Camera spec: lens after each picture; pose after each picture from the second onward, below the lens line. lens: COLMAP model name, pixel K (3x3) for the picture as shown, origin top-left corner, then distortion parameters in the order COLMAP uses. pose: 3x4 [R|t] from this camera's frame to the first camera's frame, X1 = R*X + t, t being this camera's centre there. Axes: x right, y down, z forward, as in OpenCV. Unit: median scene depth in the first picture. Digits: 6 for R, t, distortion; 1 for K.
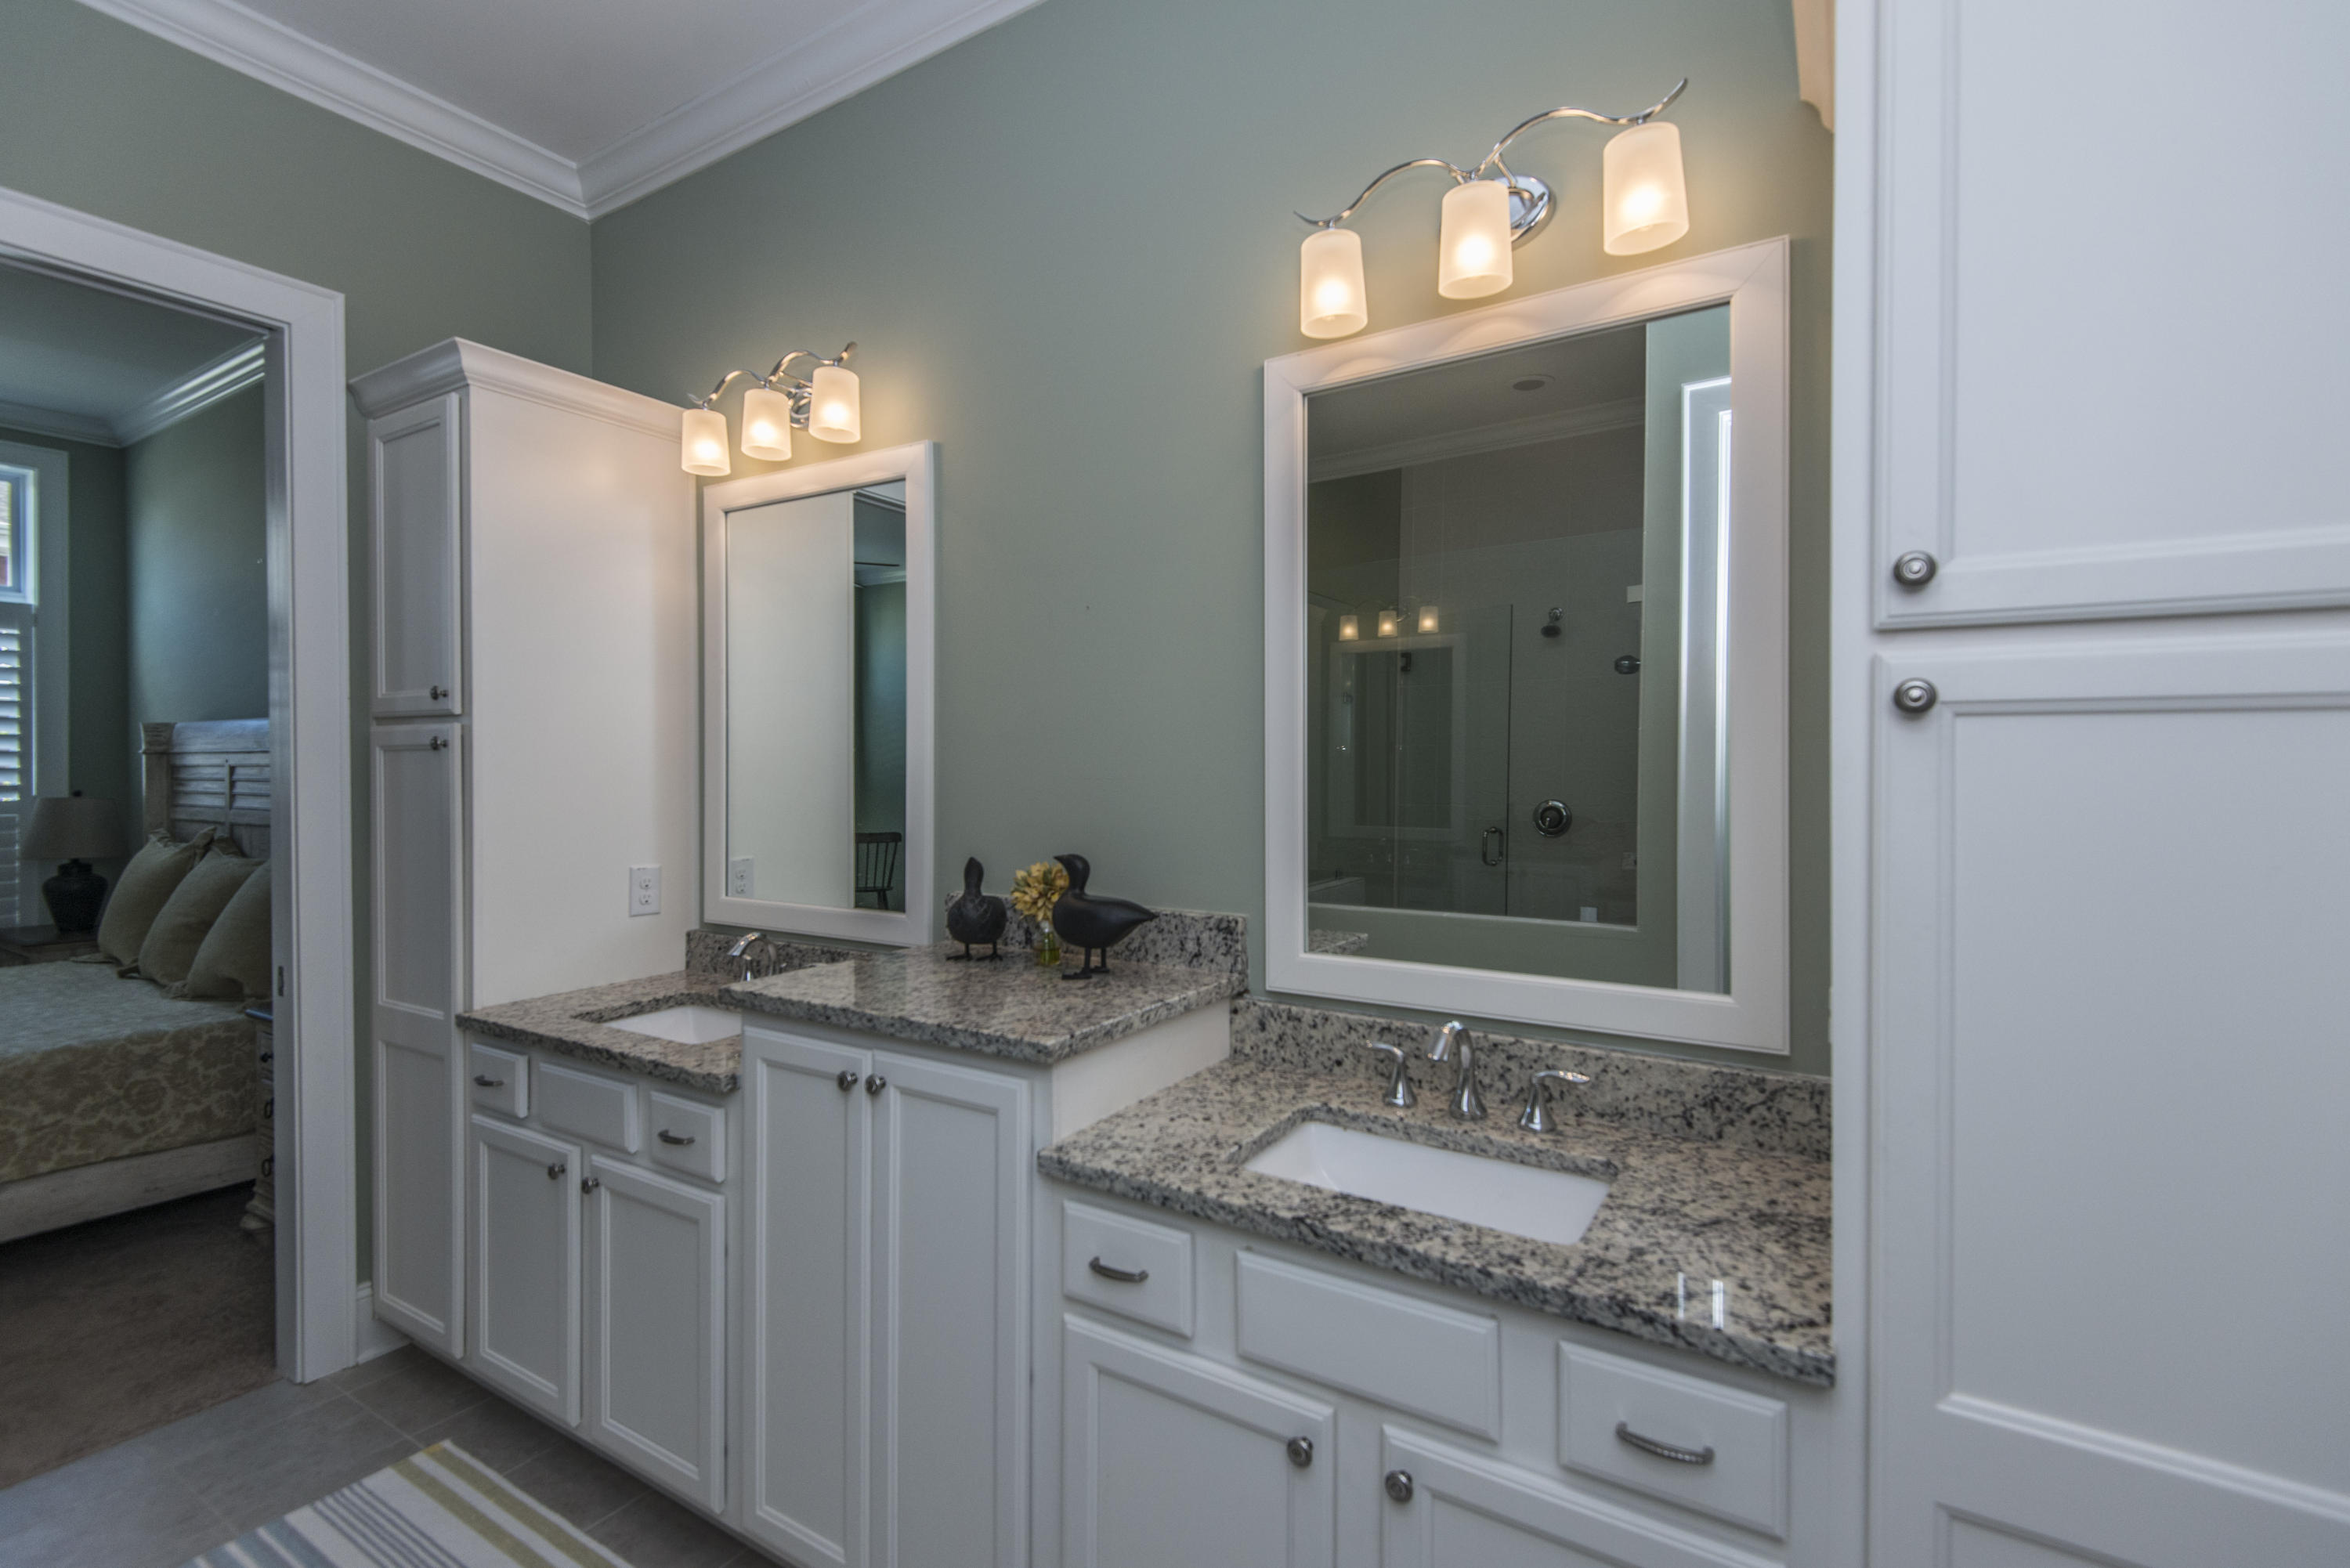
lens RADIAL K [[1066.7, 0, 1171.5], [0, 1066.7, 774.1], [0, 0, 1]] dist [0.037677, -0.018874]
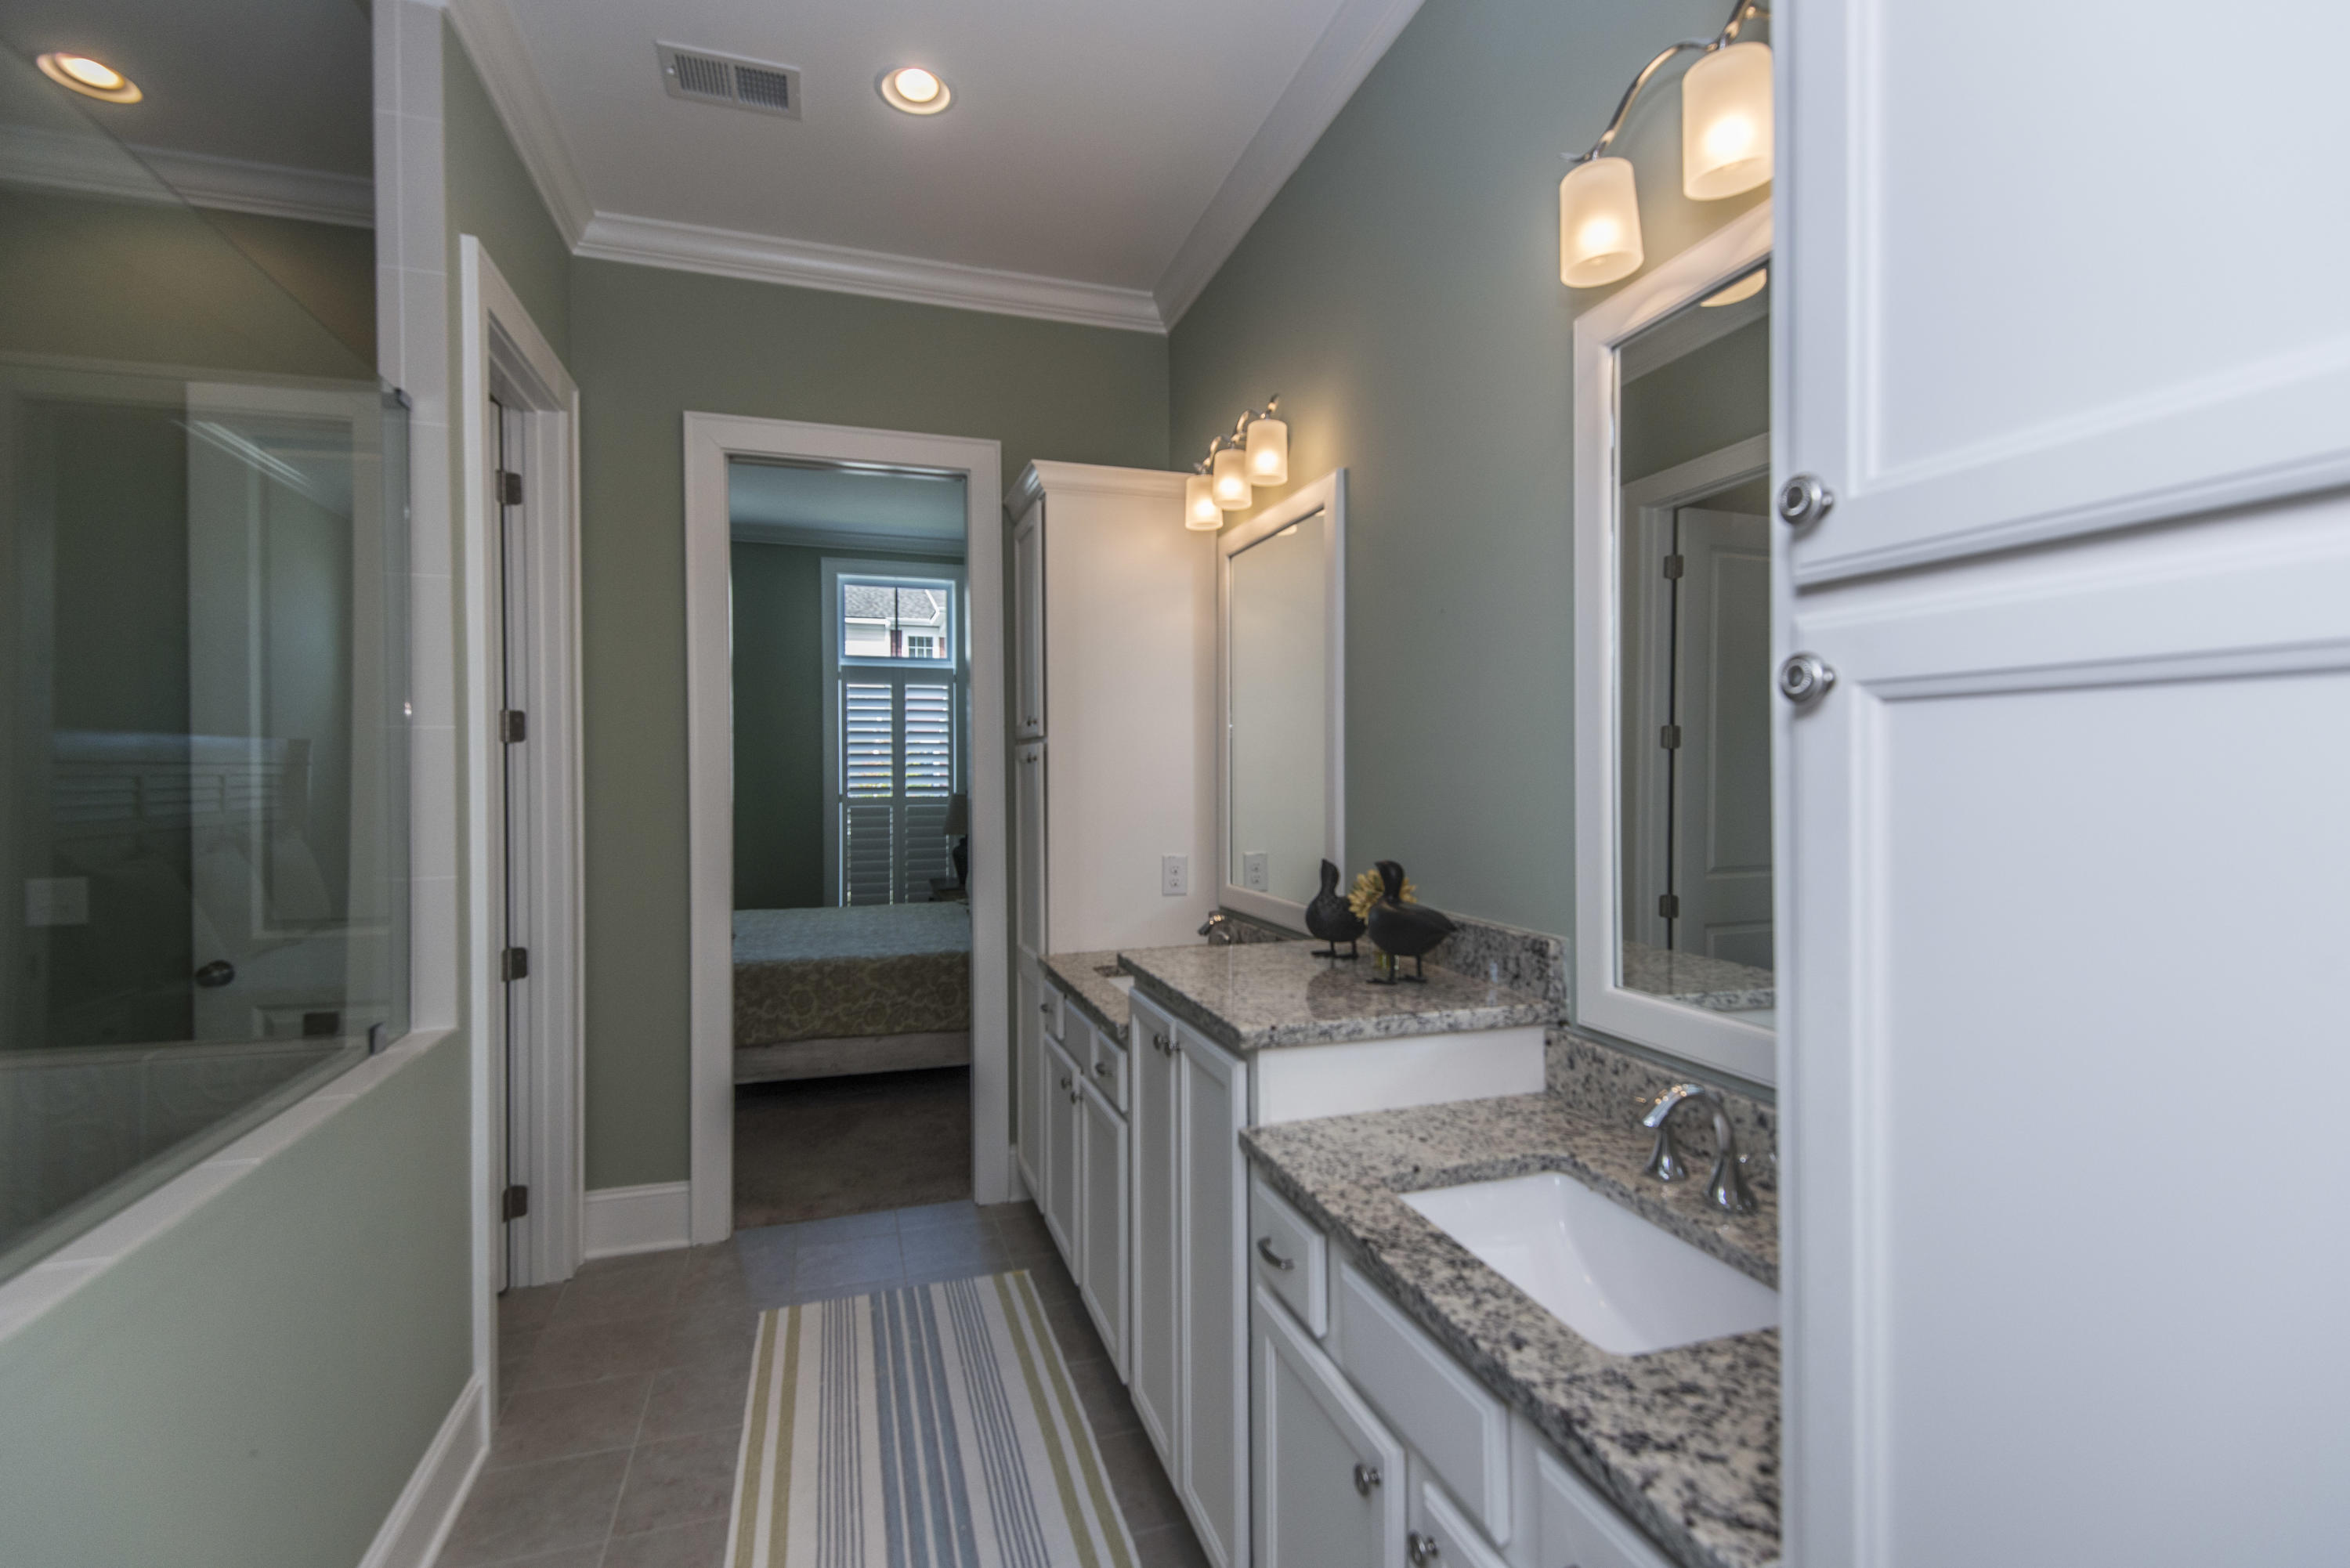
lens RADIAL K [[1066.7, 0, 1171.5], [0, 1066.7, 774.1], [0, 0, 1]] dist [0.037677, -0.018874]
pose [[0.771511, -0.000731, -0.636216, 0.393610], [-0.002335, 0.999989, -0.003981, -0.002811], [0.636212, 0.004558, 0.771501, 0.087784]]
